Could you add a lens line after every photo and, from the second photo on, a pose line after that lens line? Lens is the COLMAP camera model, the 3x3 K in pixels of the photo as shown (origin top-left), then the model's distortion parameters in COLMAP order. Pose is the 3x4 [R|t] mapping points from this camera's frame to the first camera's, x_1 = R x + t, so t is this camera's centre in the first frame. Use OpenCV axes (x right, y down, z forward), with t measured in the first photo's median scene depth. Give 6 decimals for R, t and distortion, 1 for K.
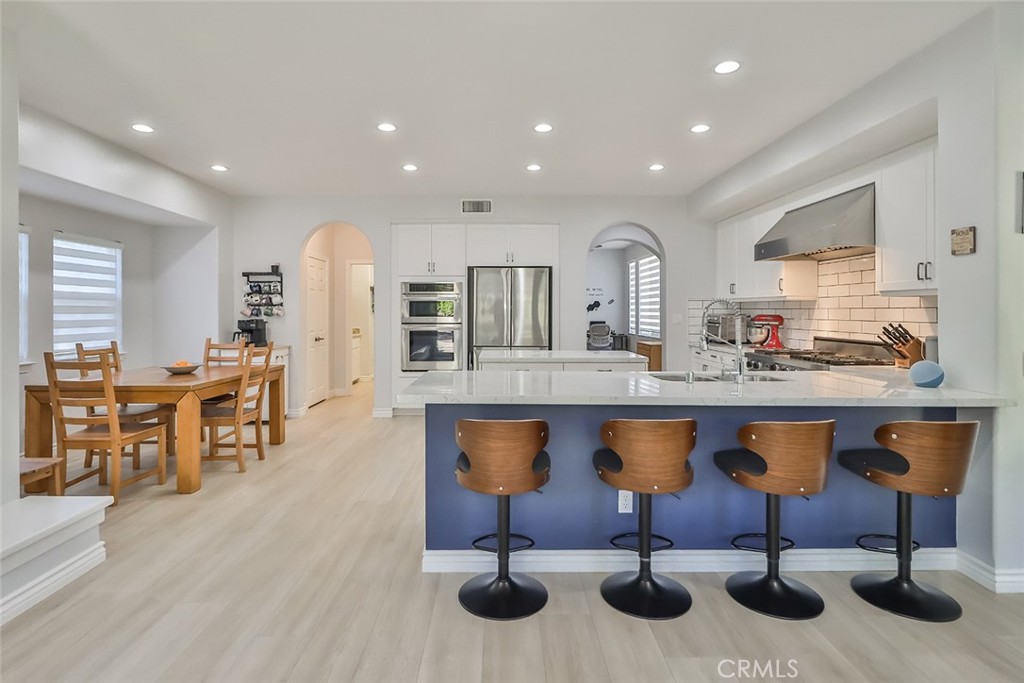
lens RADIAL K [[532.4, 0, 507.9], [0, 532.4, 311.2], [0, 0, 1]] dist [-0.003440, -0.000824]
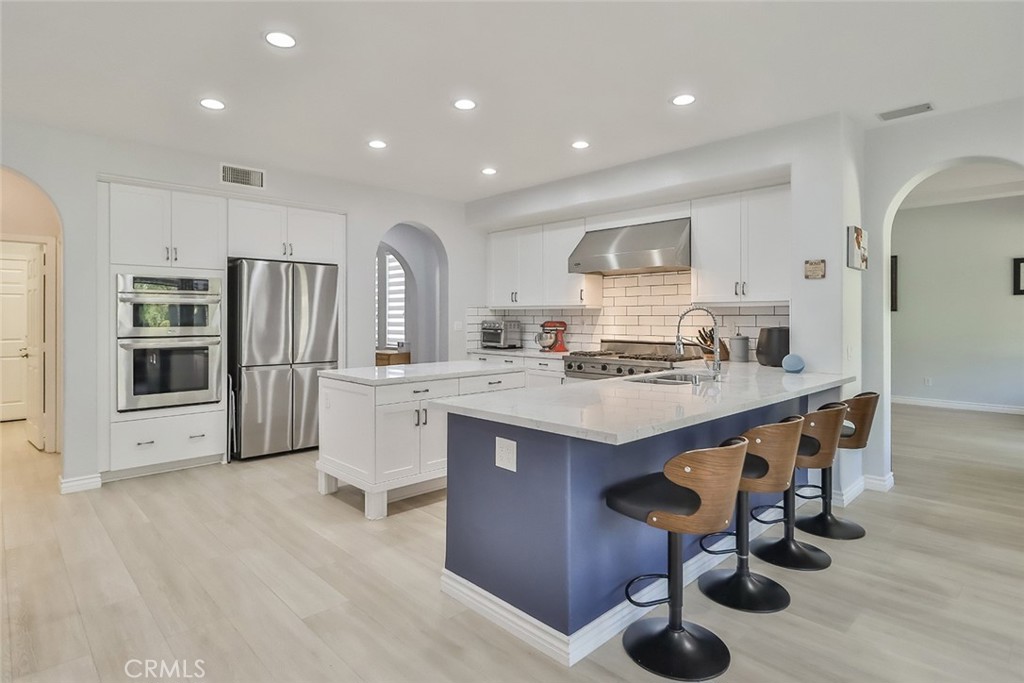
lens RADIAL K [[537.5, 0, 511.7], [0, 537.5, 318.9], [0, 0, 1]] dist [0.000049, 0.000289]
pose [[0.730396, -0.002360, 0.683019, -0.333971], [0.001257, 0.999997, 0.002110, -0.000775], [-0.683022, -0.000682, 0.730397, 0.227853]]
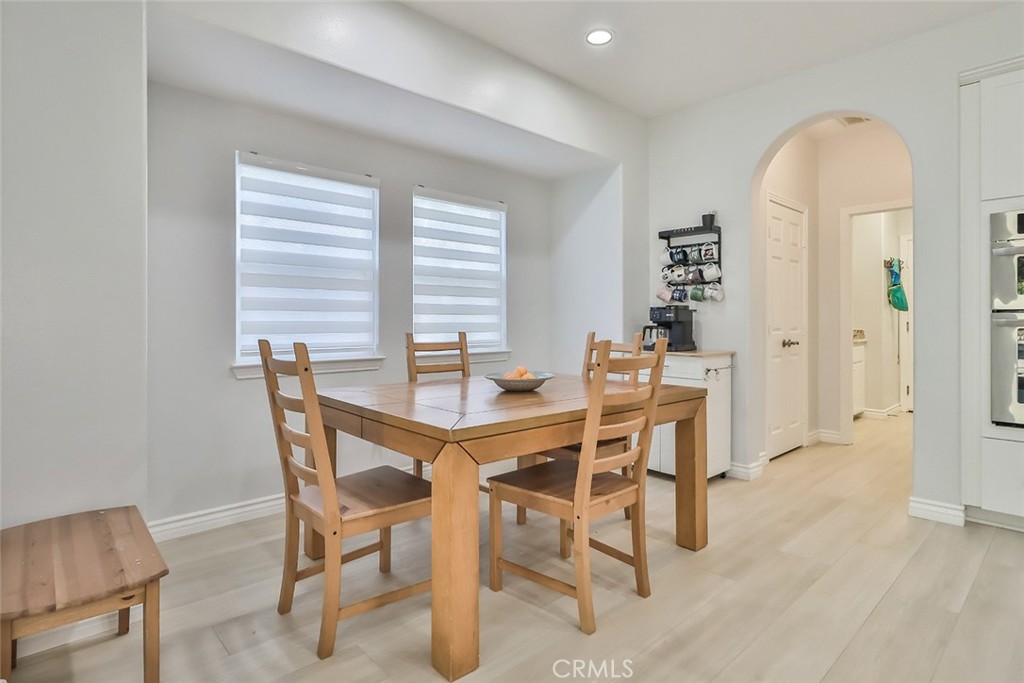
lens RADIAL K [[537.5, 0, 511.7], [0, 537.5, 318.9], [0, 0, 1]] dist [0.000049, 0.000289]
pose [[0.670171, -0.000244, -0.742207, -0.155573], [0.000564, 1.000000, 0.000181, 0.032555], [0.742206, -0.000540, 0.670171, 0.484358]]
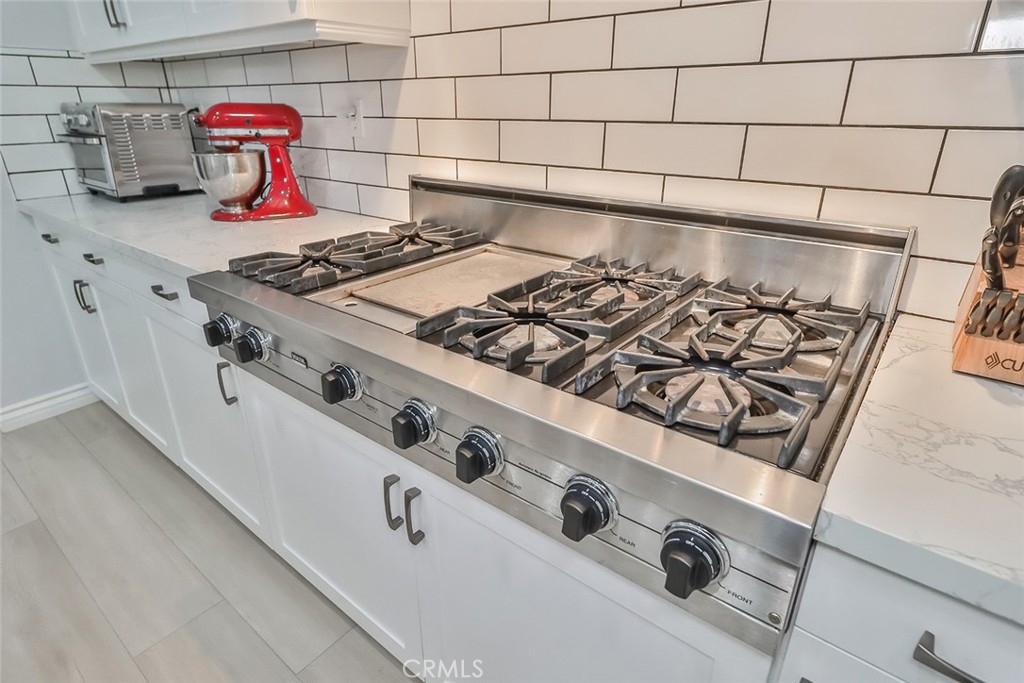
lens RADIAL K [[538.2, 0, 493.9], [0, 538.2, 339.0], [0, 0, 1]] dist [-0.000142, 0.000070]
pose [[0.640614, -0.313404, 0.700993, 0.308005], [0.005214, 0.914669, 0.404171, 0.006032], [-0.767845, -0.255263, 0.587584, 0.651448]]
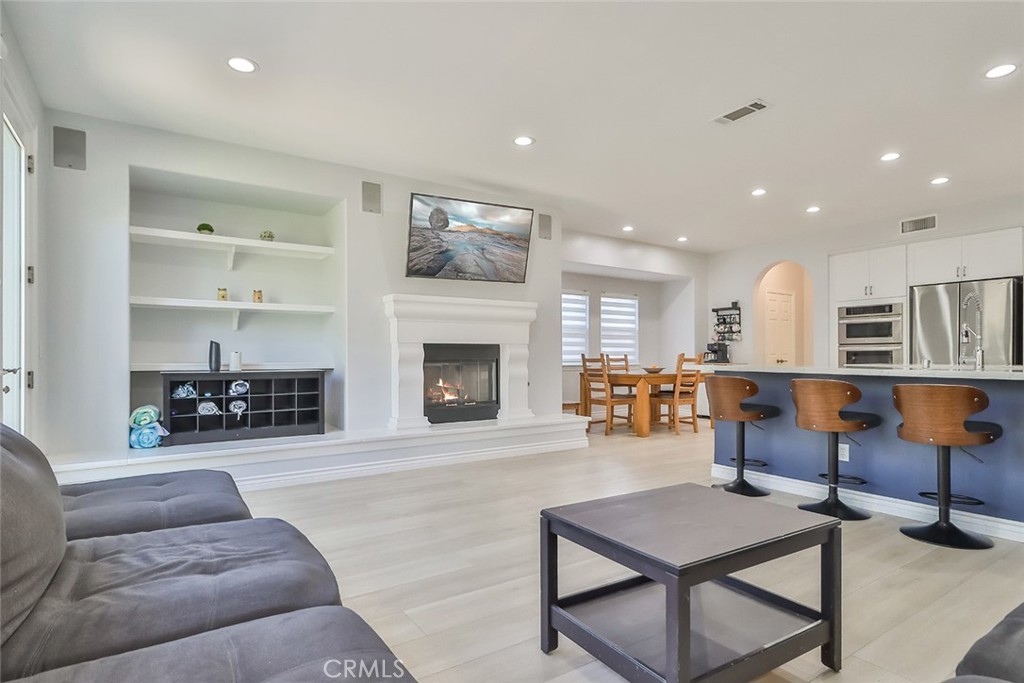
lens RADIAL K [[538.5, 0, 509.9], [0, 538.5, 358.2], [0, 0, 1]] dist [-0.000216, -0.000124]
pose [[0.541266, 0.000992, -0.840851, 0.419227], [0.001631, 0.999996, 0.002229, 0.054045], [0.840850, -0.002578, 0.541262, -0.203065]]
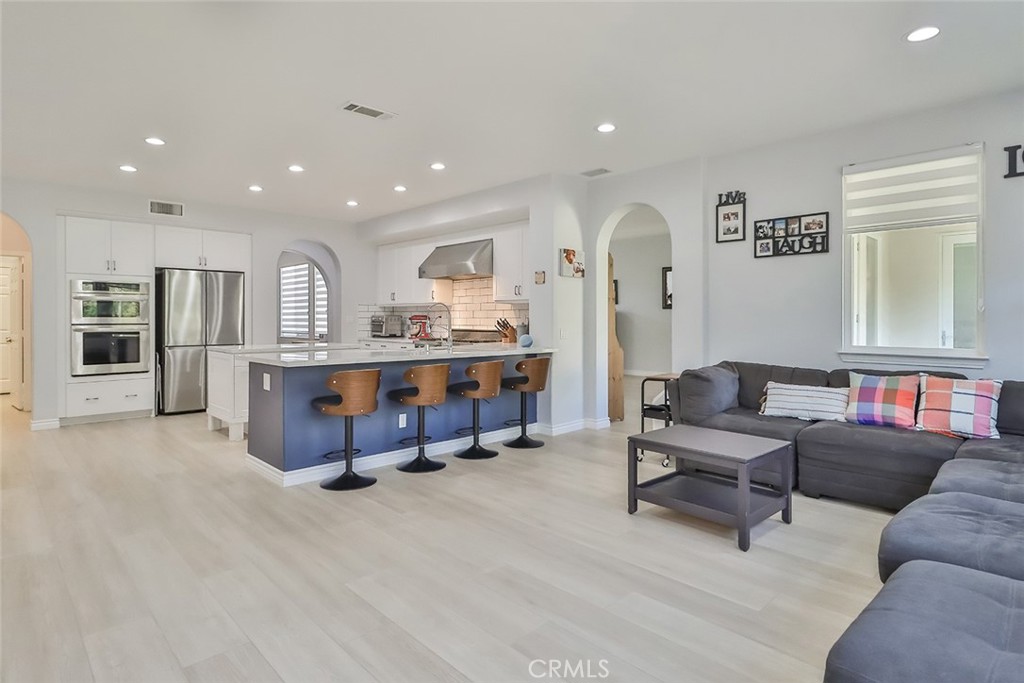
lens RADIAL K [[534.8, 0, 508.7], [0, 534.8, 322.0], [0, 0, 1]] dist [0.000862, 0.000626]
pose [[0.727237, -0.004854, 0.686369, -0.322244], [0.000660, 0.999979, 0.006373, 0.015083], [-0.686386, -0.004182, 0.727225, -0.215800]]
